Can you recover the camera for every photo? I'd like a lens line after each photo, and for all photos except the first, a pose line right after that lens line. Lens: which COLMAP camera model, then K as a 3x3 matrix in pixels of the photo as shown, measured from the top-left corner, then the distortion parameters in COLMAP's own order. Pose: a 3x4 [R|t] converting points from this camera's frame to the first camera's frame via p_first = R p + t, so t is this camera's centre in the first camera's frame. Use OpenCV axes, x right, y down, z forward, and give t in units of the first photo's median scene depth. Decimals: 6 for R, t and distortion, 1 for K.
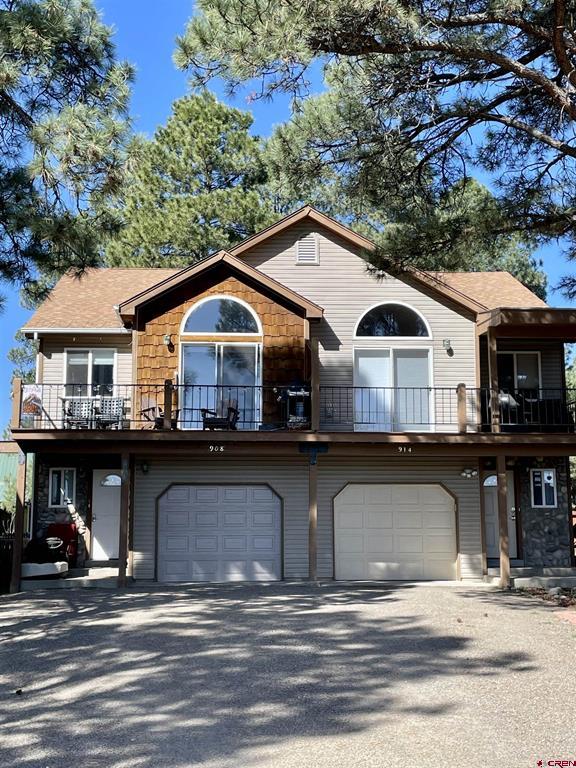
lens RADIAL K [[1054.9, 0, 292.3], [0, 1054.9, 349.8], [0, 0, 1]] dist [0.033736, 0.000000]
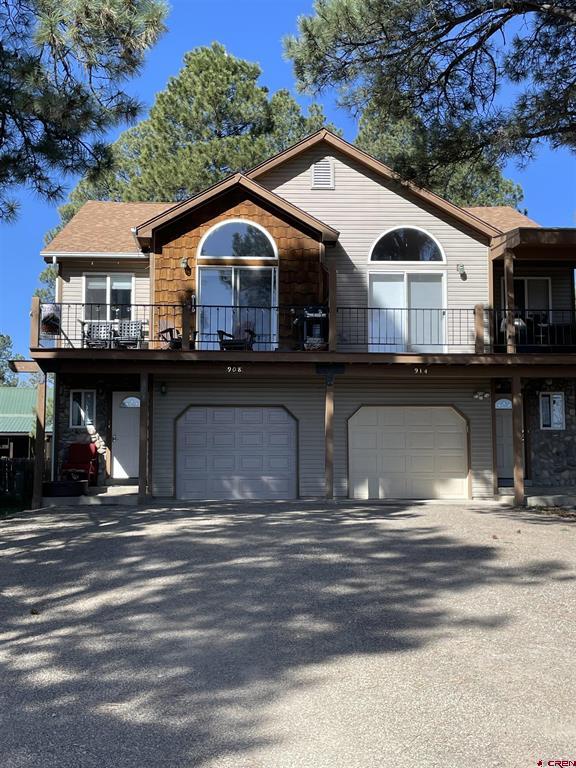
lens RADIAL K [[914.9, 0, 282.8], [0, 914.9, 385.3], [0, 0, 1]] dist [0.028895, 0.000000]
pose [[0.999996, 0.001826, -0.002267, -0.022170], [-0.001646, 0.997033, 0.076961, 0.039660], [0.002401, -0.076957, 0.997032, 0.119653]]
